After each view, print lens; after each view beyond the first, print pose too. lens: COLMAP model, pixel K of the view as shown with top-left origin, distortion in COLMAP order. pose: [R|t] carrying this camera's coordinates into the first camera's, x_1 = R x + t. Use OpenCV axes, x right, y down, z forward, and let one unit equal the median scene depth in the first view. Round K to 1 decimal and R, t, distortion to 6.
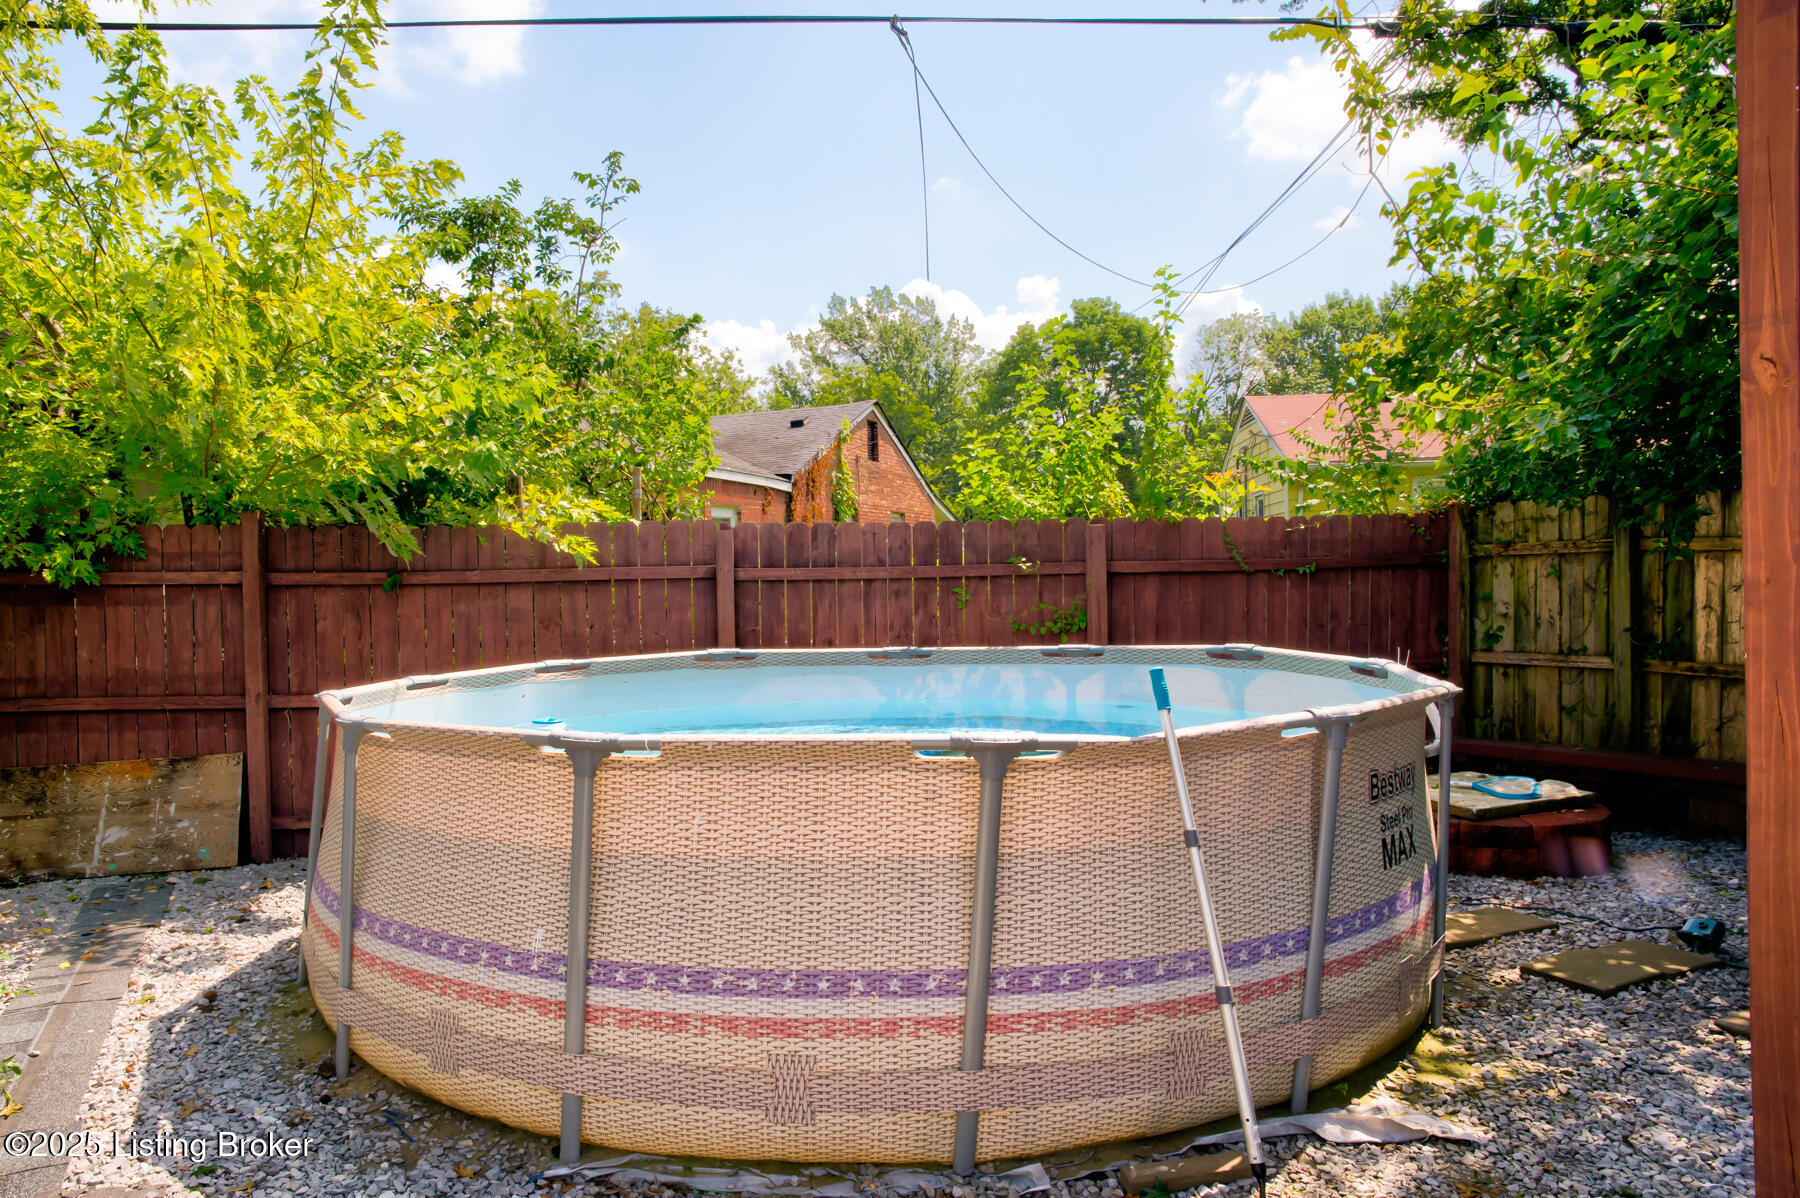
lens RADIAL K [[1190.6, 0, 908.3], [0, 1190.6, 587.7], [0, 0, 1]] dist [-0.085953, 0.079511]
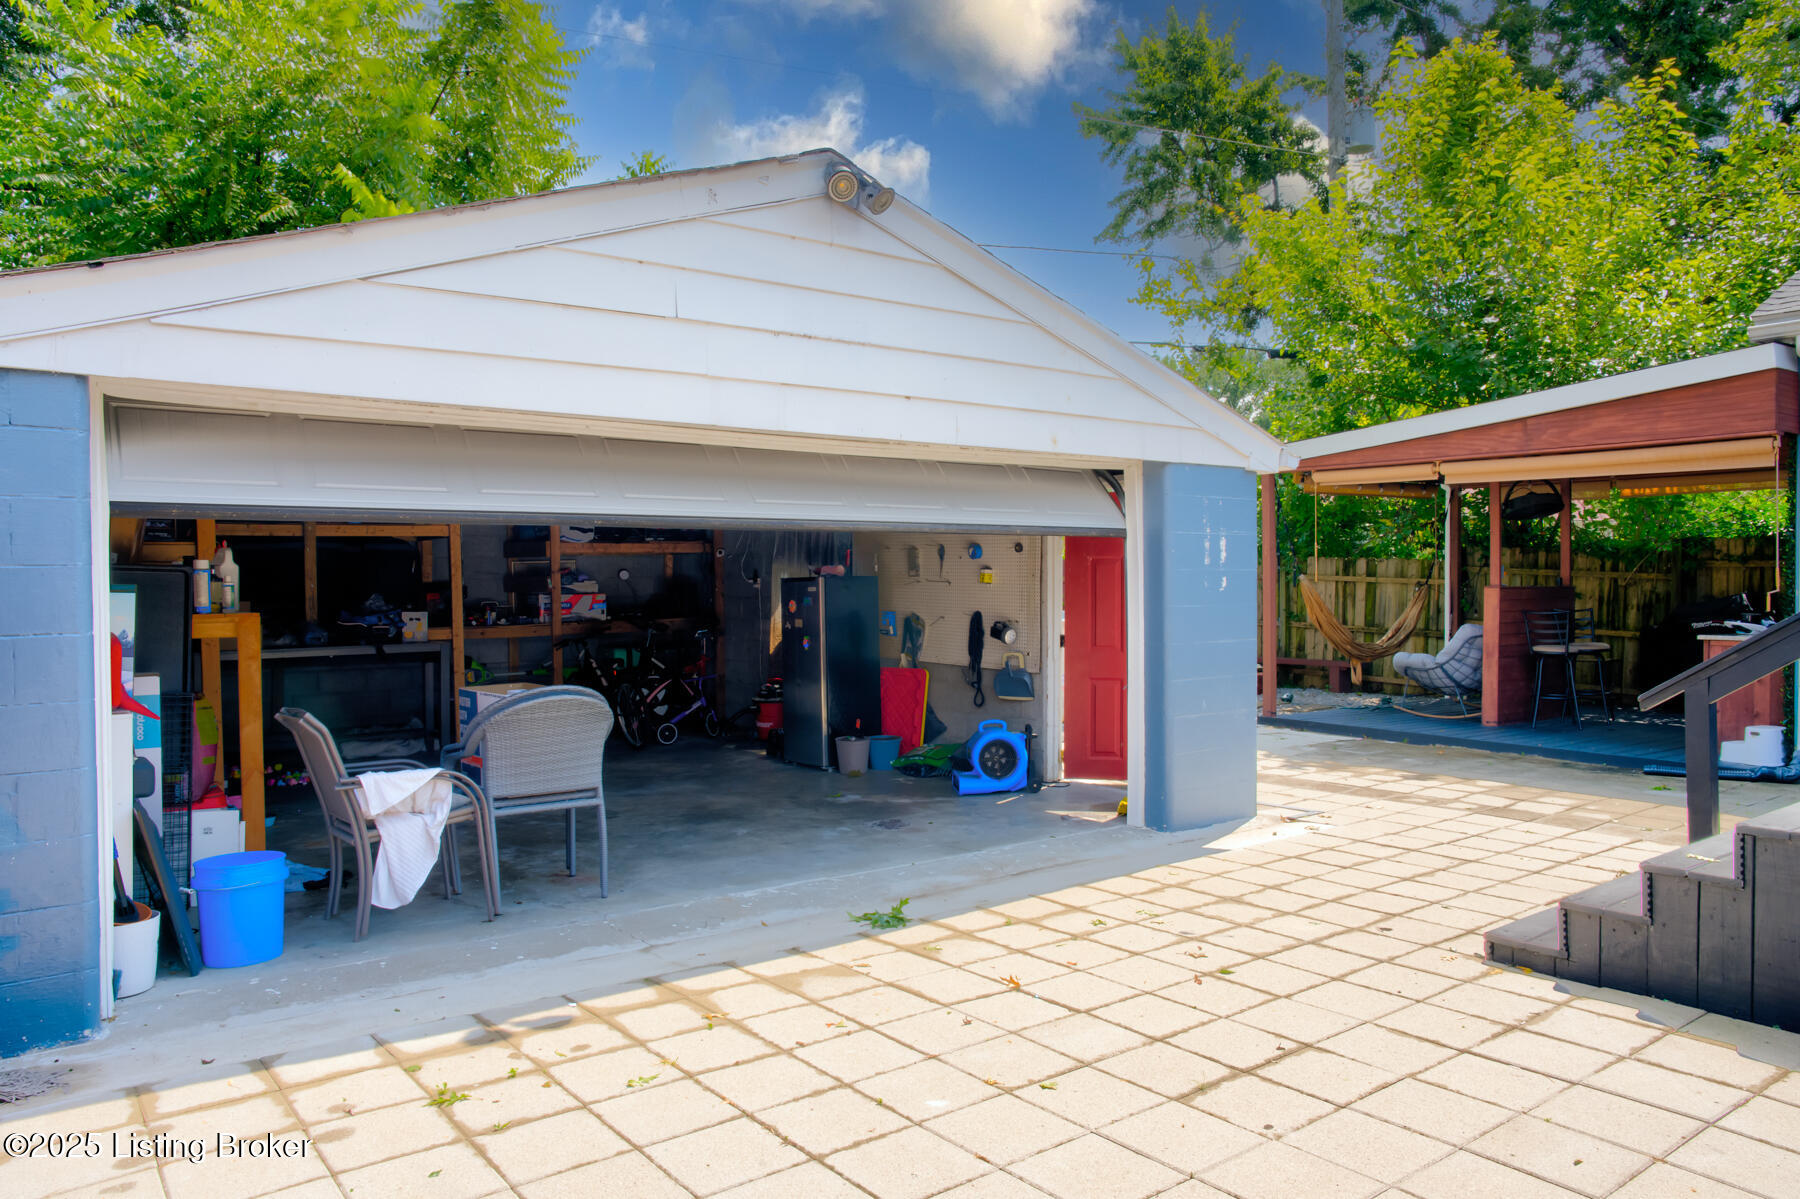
lens RADIAL K [[1249.7, 0, 898.7], [0, 1249.7, 591.0], [0, 0, 1]] dist [-0.080898, 0.100134]
pose [[0.989737, 0.022518, 0.141116, -0.532543], [-0.022767, 0.999741, 0.000146, 0.011657], [-0.141076, -0.003358, 0.989993, -1.388503]]
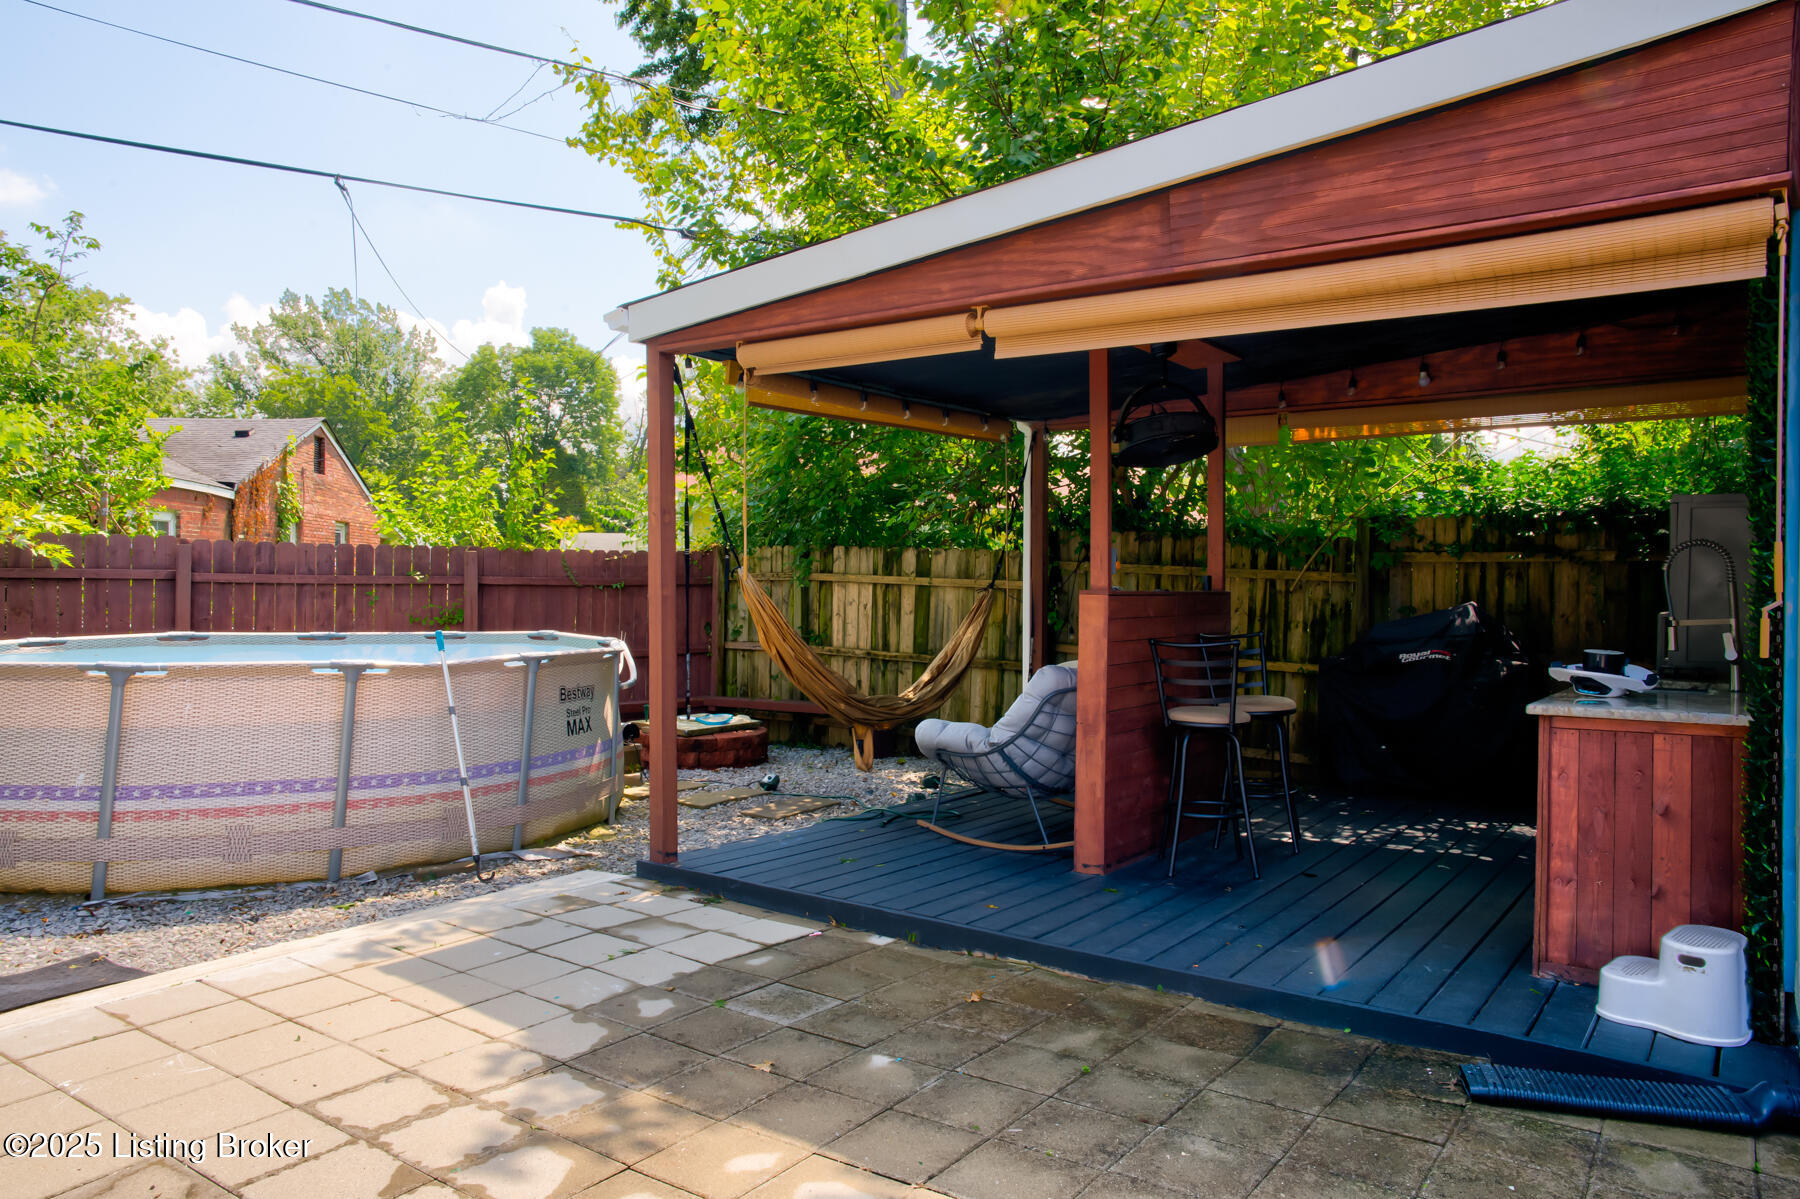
lens RADIAL K [[1190.6, 0, 908.3], [0, 1190.6, 588.2], [0, 0, 1]] dist [-0.085953, 0.079511]
pose [[0.907595, 0.028085, 0.418906, 0.038448], [-0.024387, 0.999602, -0.014180, 0.000160], [-0.419137, 0.002654, 0.907919, -0.539055]]
